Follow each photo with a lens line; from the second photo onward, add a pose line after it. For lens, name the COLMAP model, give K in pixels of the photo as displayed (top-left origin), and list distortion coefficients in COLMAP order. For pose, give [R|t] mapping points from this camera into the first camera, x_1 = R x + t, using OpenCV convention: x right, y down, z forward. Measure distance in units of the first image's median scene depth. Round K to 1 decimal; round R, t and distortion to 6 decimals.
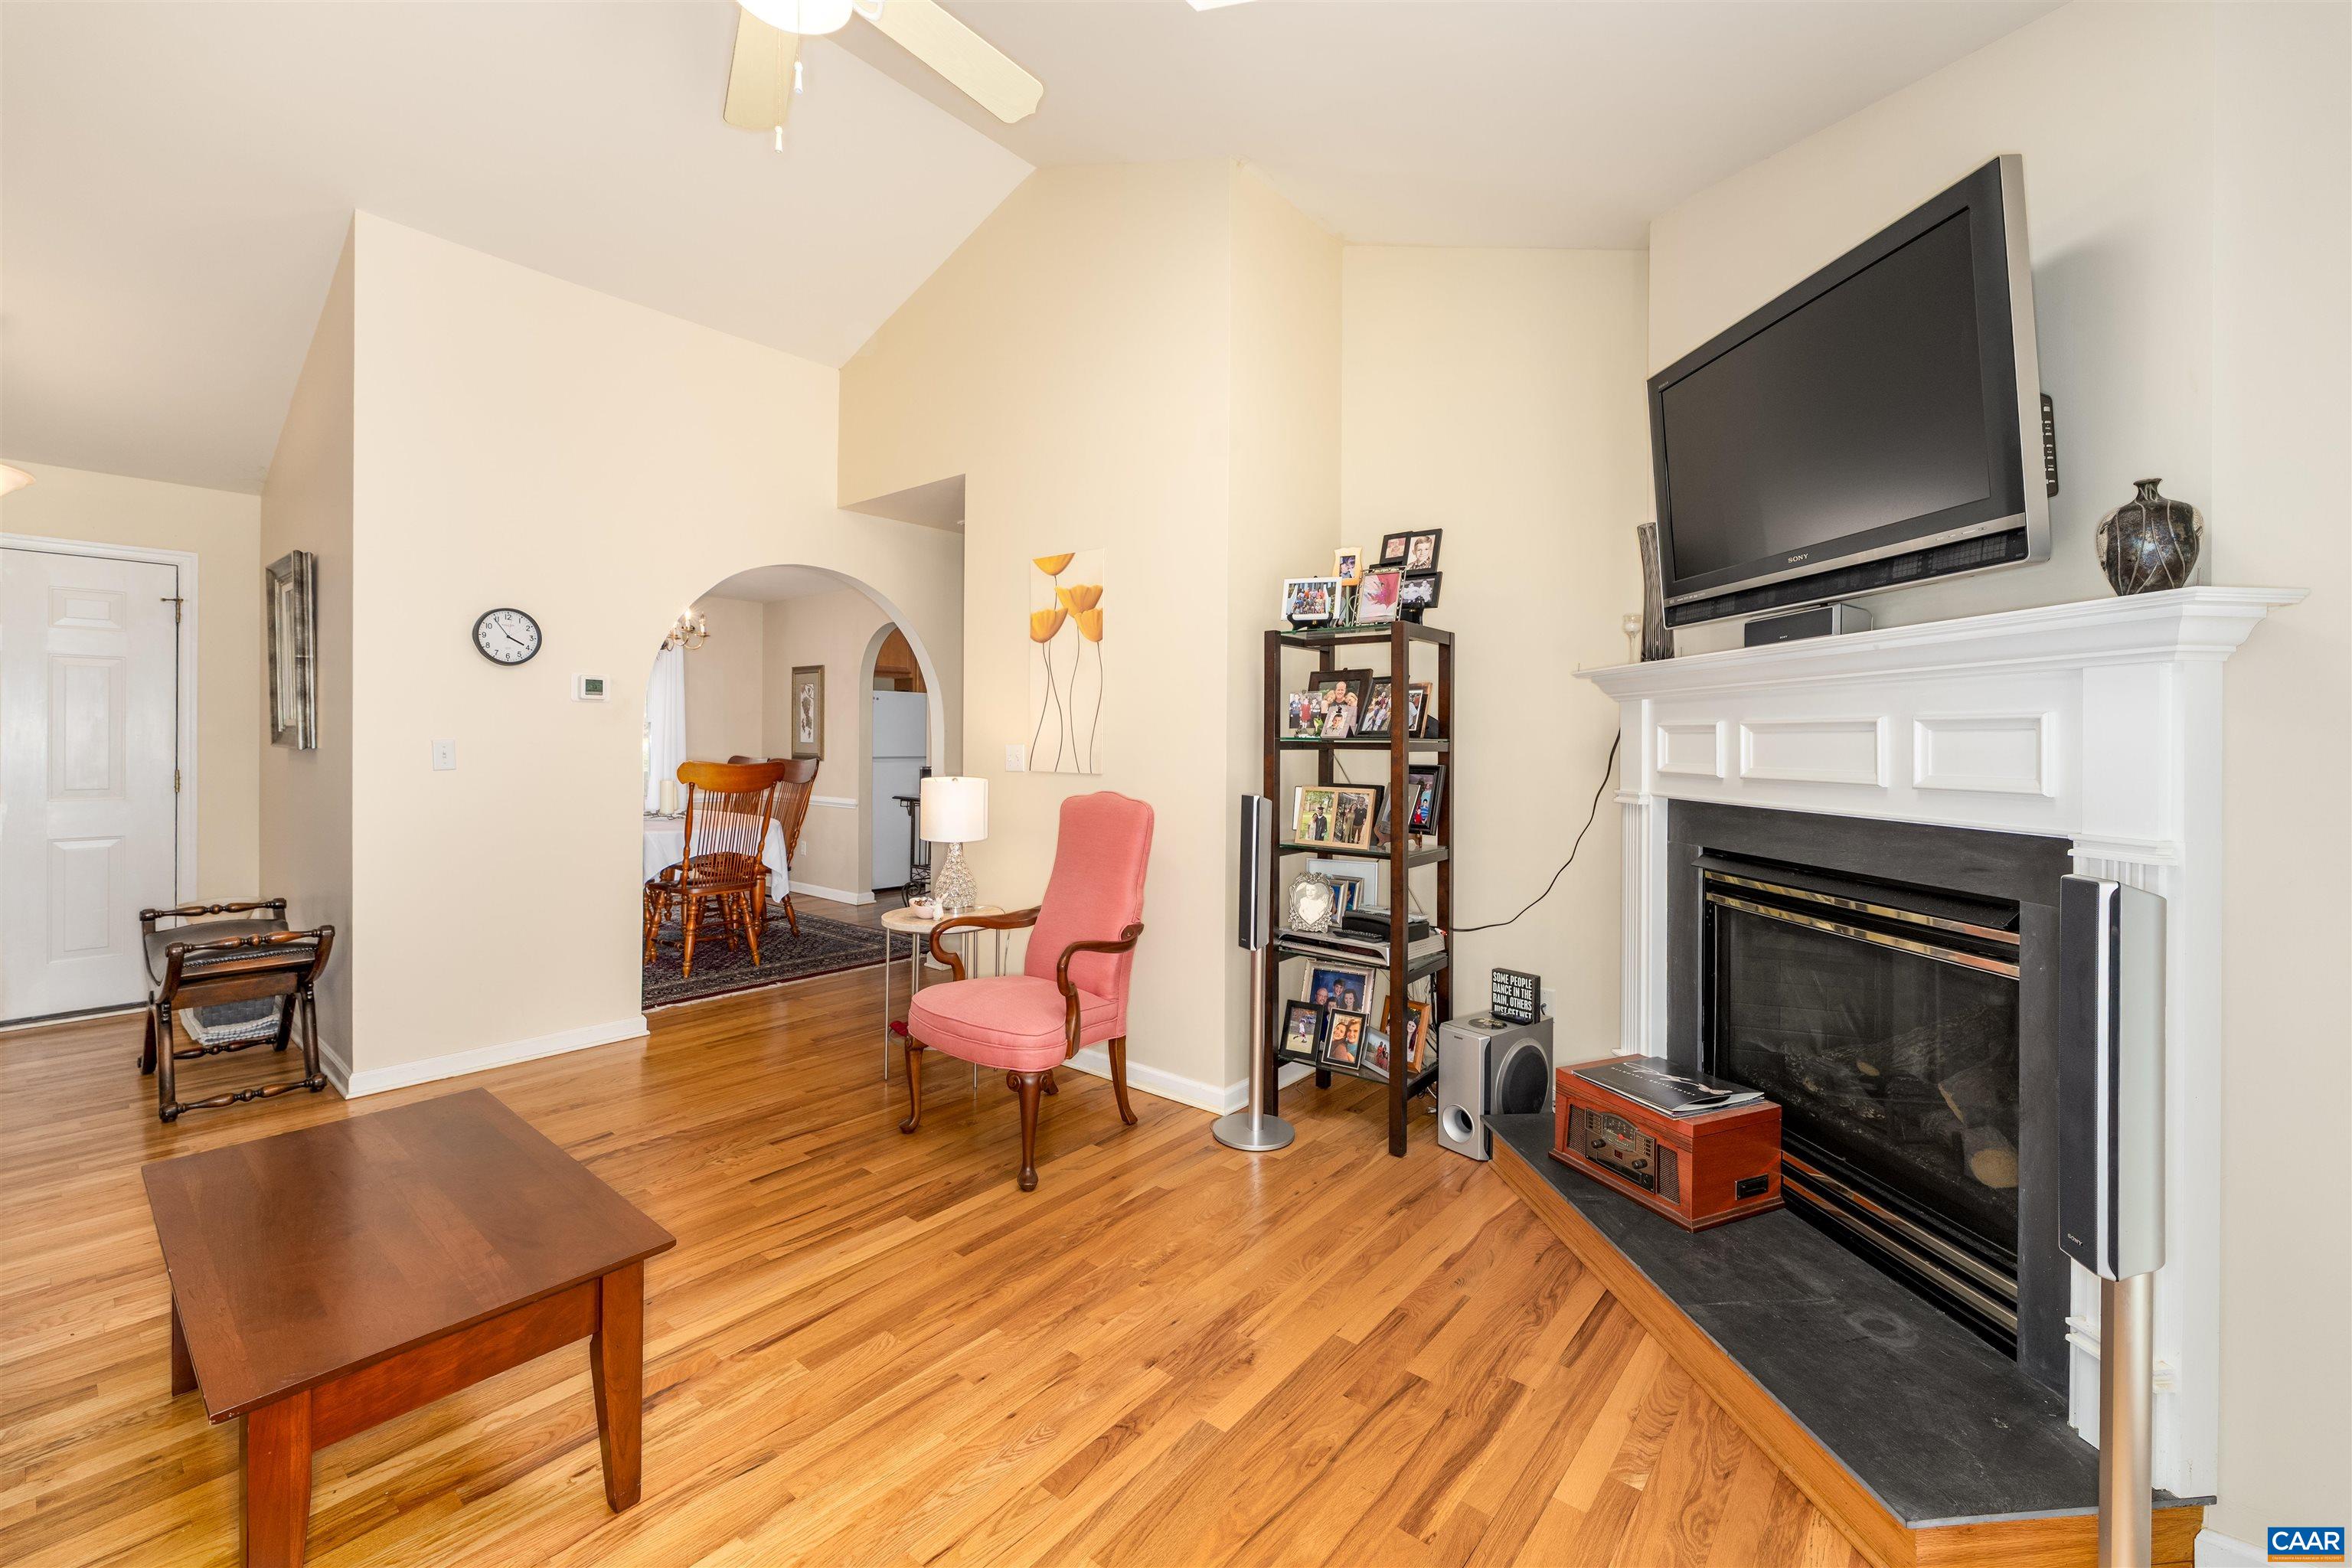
lens RADIAL K [[960.0, 0, 1179.7], [0, 960.0, 738.6], [0, 0, 1]] dist [0.000804, -0.000457]
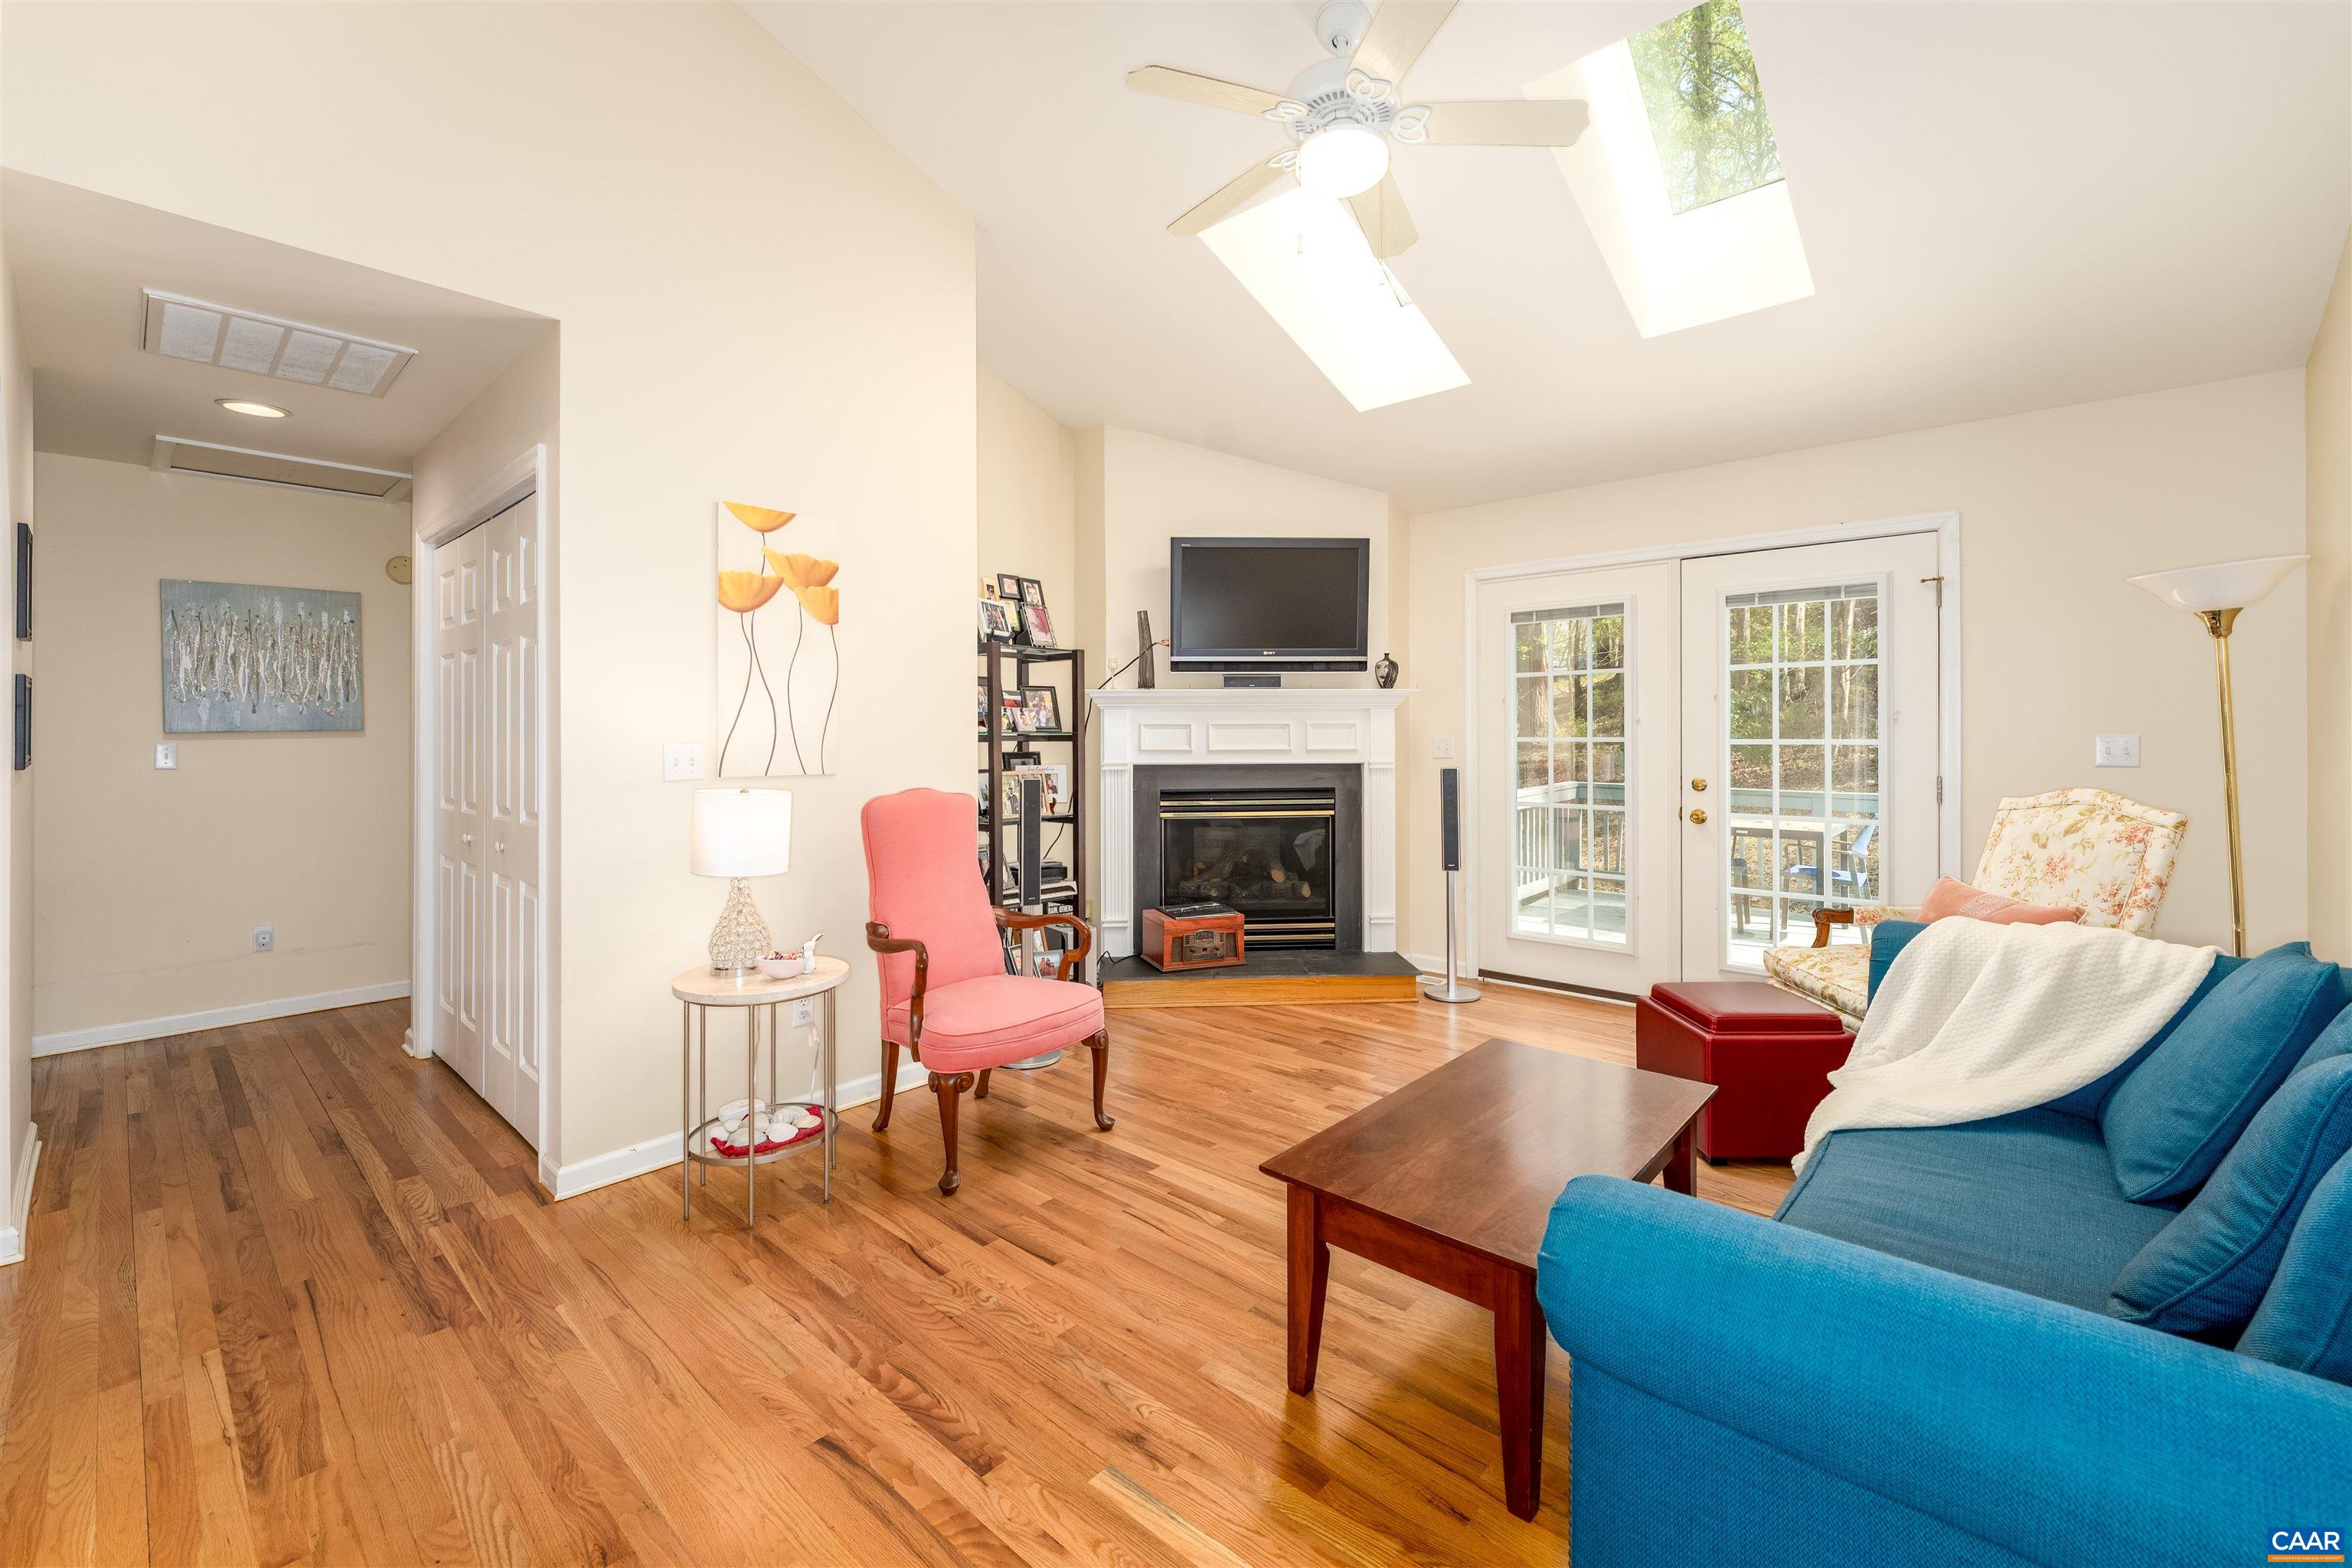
lens RADIAL K [[960.0, 0, 1175.4], [0, 960.0, 733.2], [0, 0, 1]] dist [0.000804, -0.000457]
pose [[0.045180, -0.005140, 0.998966, -1.112446], [0.003463, 0.999982, 0.004988, -0.004978], [-0.998973, 0.003234, 0.045197, 0.746572]]
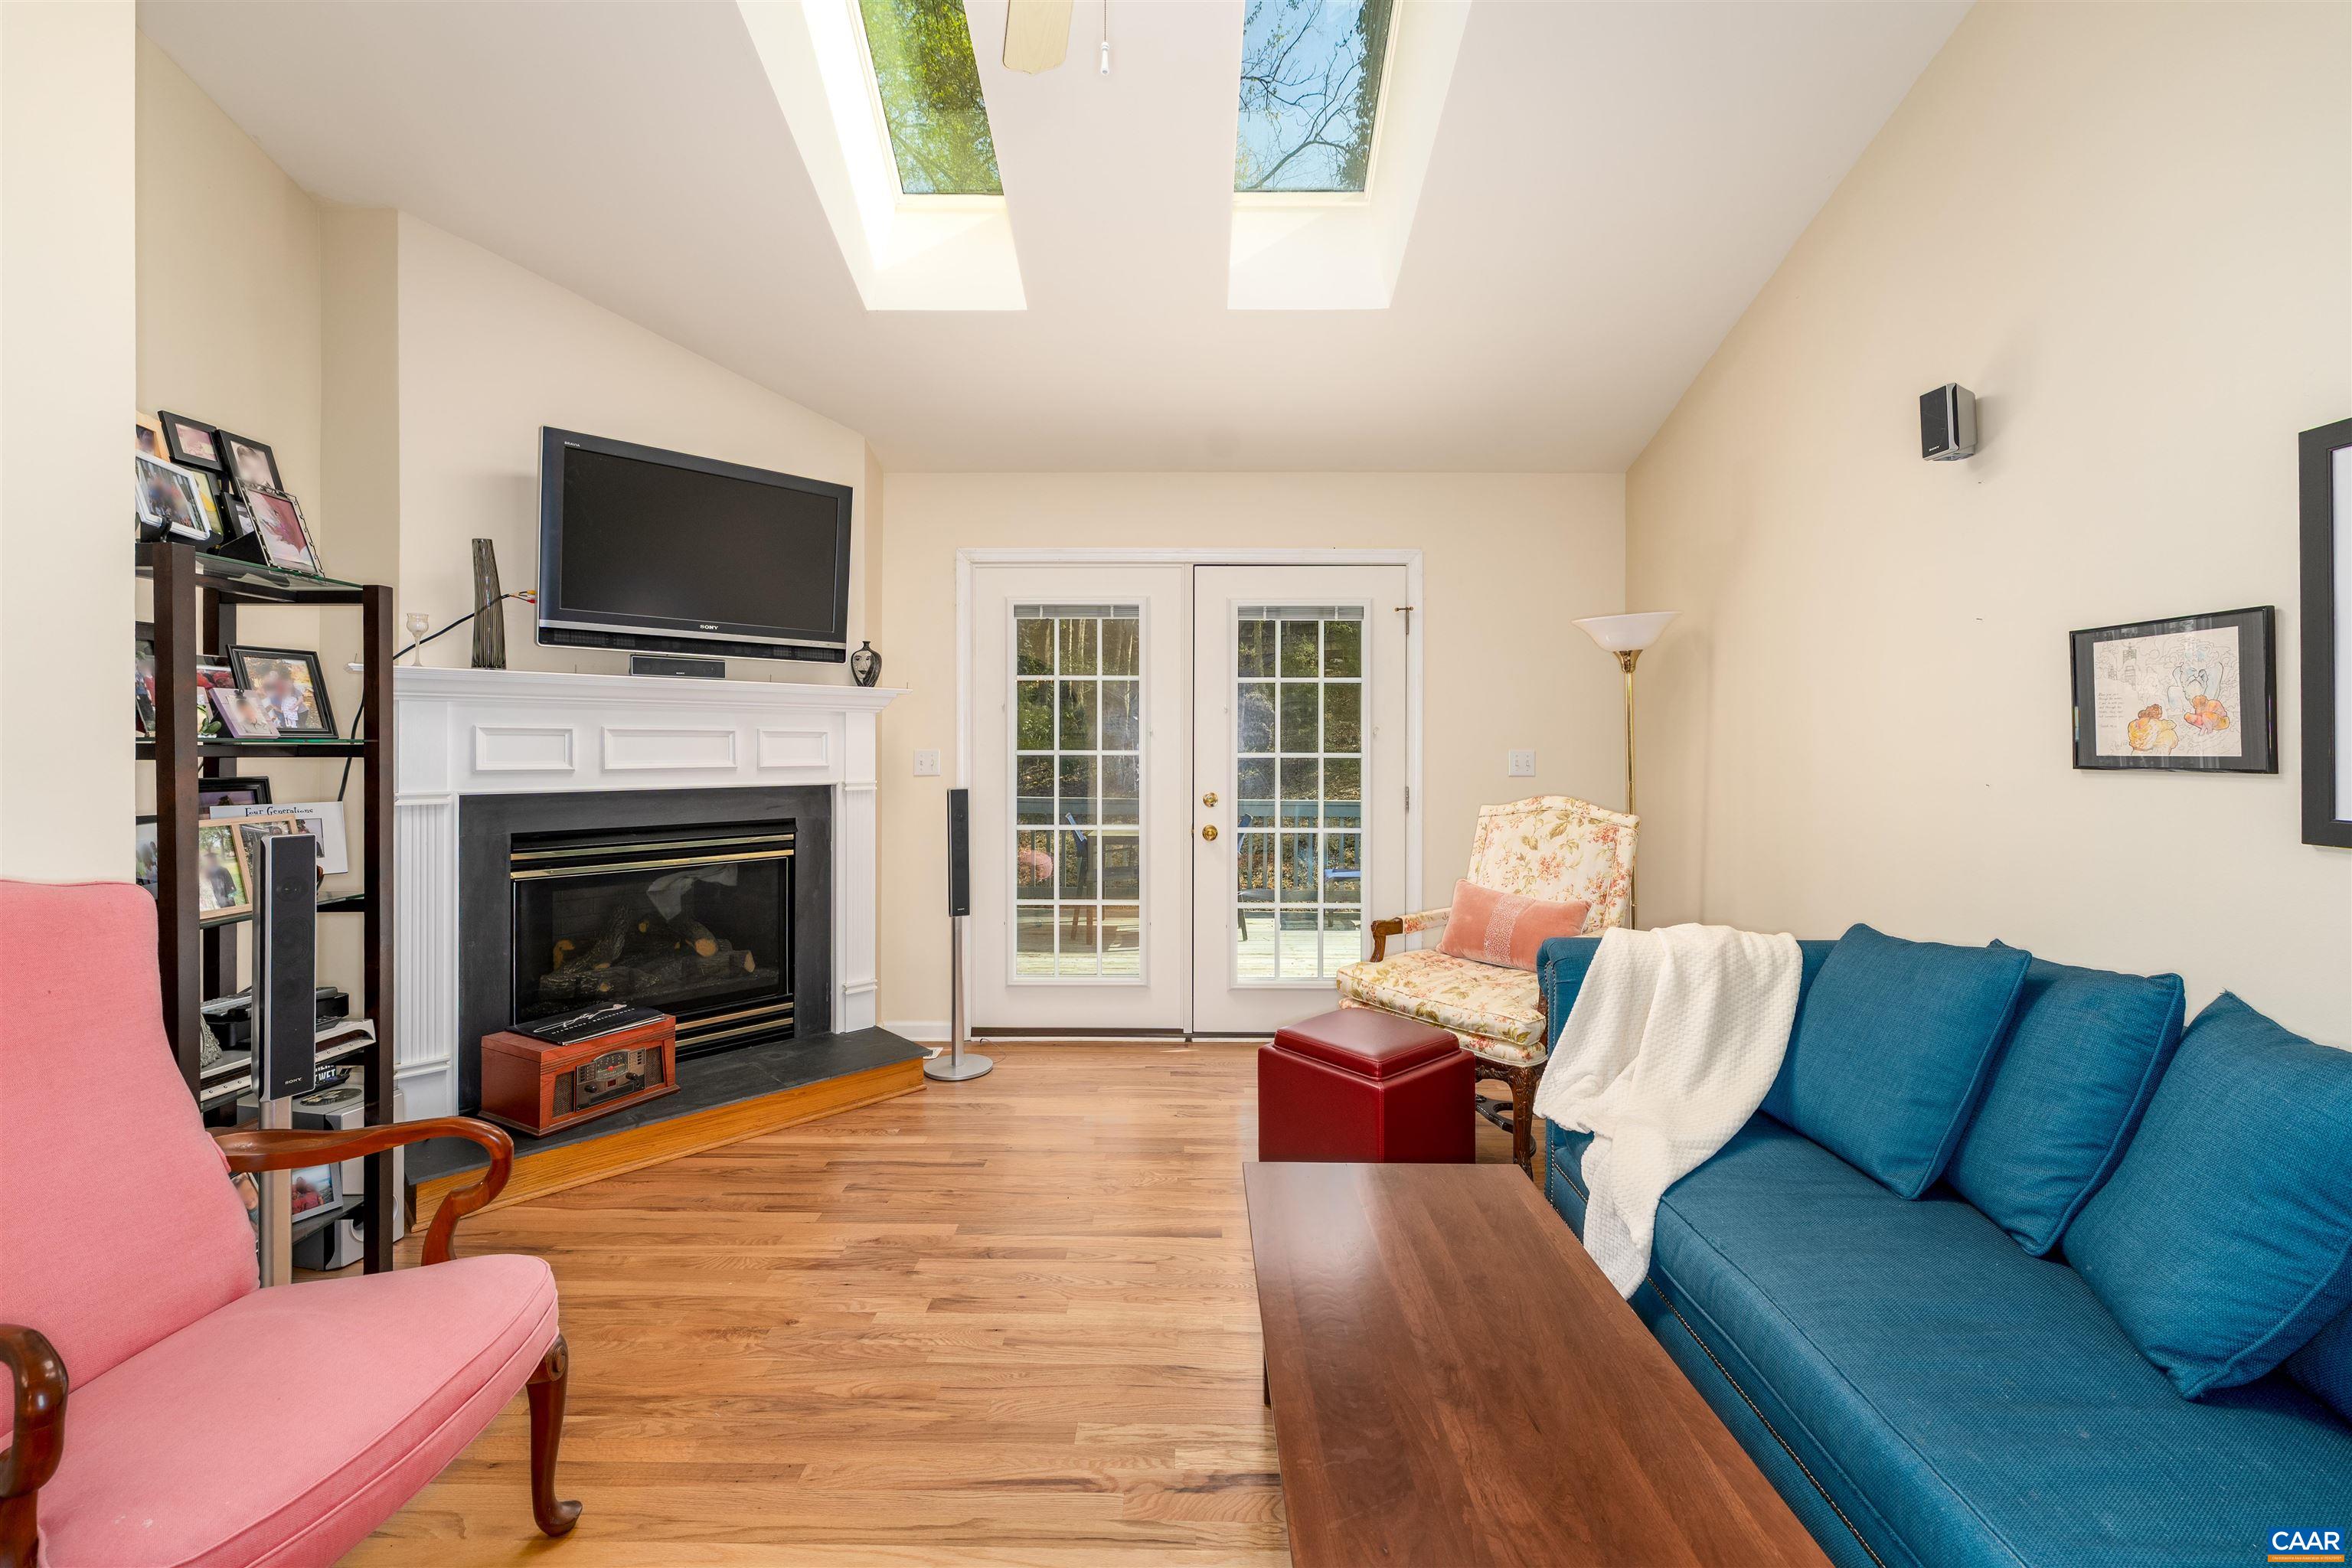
lens RADIAL K [[960.0, 0, 1173.4], [0, 960.0, 743.5], [0, 0, 1]] dist [0.000804, -0.000457]
pose [[-0.624875, -0.006201, 0.780700, -0.715712], [-0.006463, 0.999975, 0.002769, -0.003294], [-0.780698, -0.003315, -0.624900, 0.926699]]
